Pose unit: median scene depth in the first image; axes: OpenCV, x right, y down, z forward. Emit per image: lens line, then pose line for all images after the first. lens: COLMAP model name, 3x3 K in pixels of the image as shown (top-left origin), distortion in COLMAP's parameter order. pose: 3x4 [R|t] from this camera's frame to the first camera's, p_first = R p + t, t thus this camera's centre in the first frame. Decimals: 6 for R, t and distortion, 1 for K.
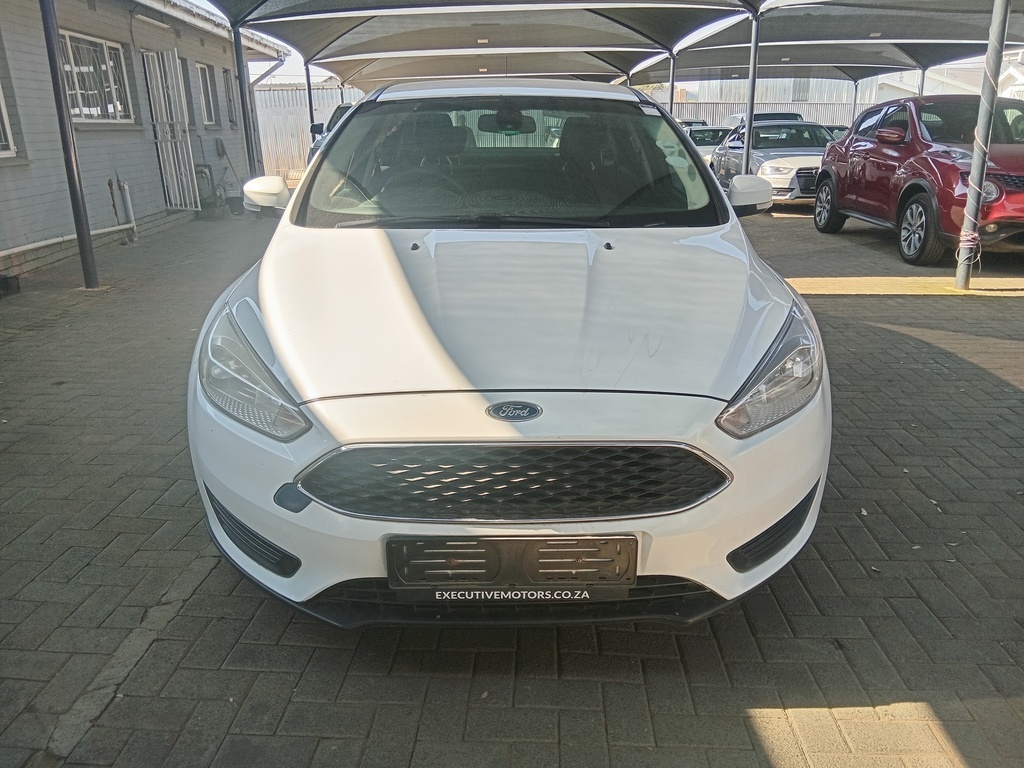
lens RADIAL K [[768.5, 0, 512.0], [0, 768.5, 384.0], [0, 0, 1]] dist [-0.000472, 0.004431]
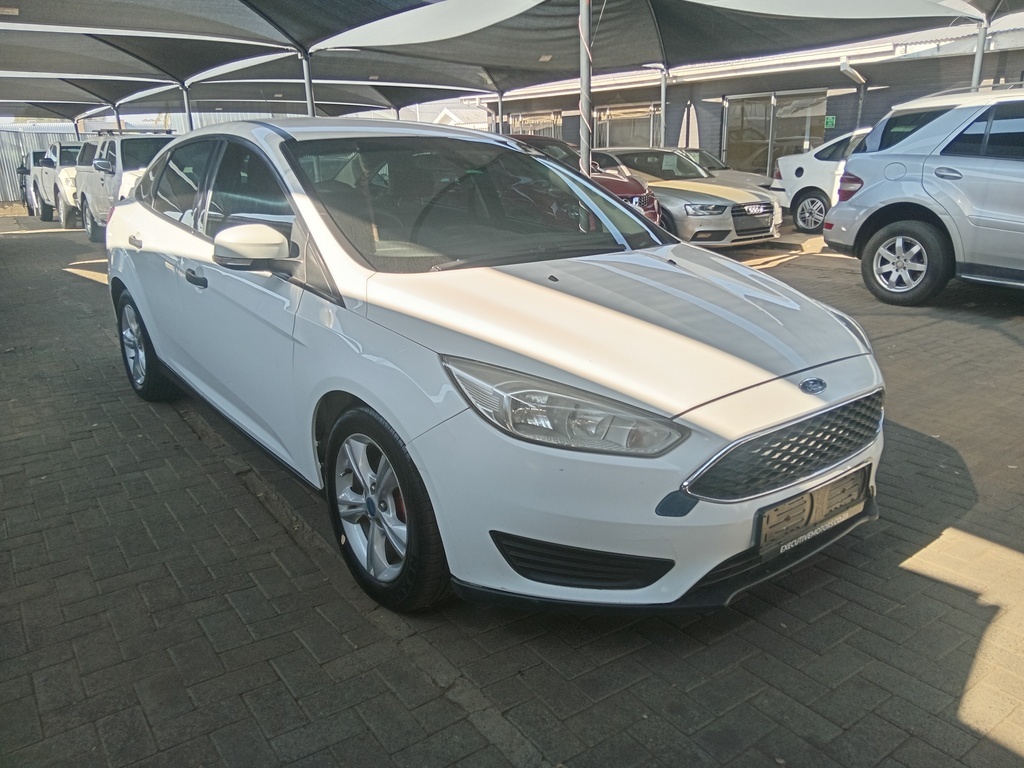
lens RADIAL K [[768.5, 0, 512.0], [0, 768.5, 384.0], [0, 0, 1]] dist [-0.000472, 0.004431]
pose [[0.803086, -0.176348, 0.569170, -0.128226], [0.198208, 0.979868, 0.023929, -0.011235], [-0.561931, 0.093597, 0.821872, 0.025739]]
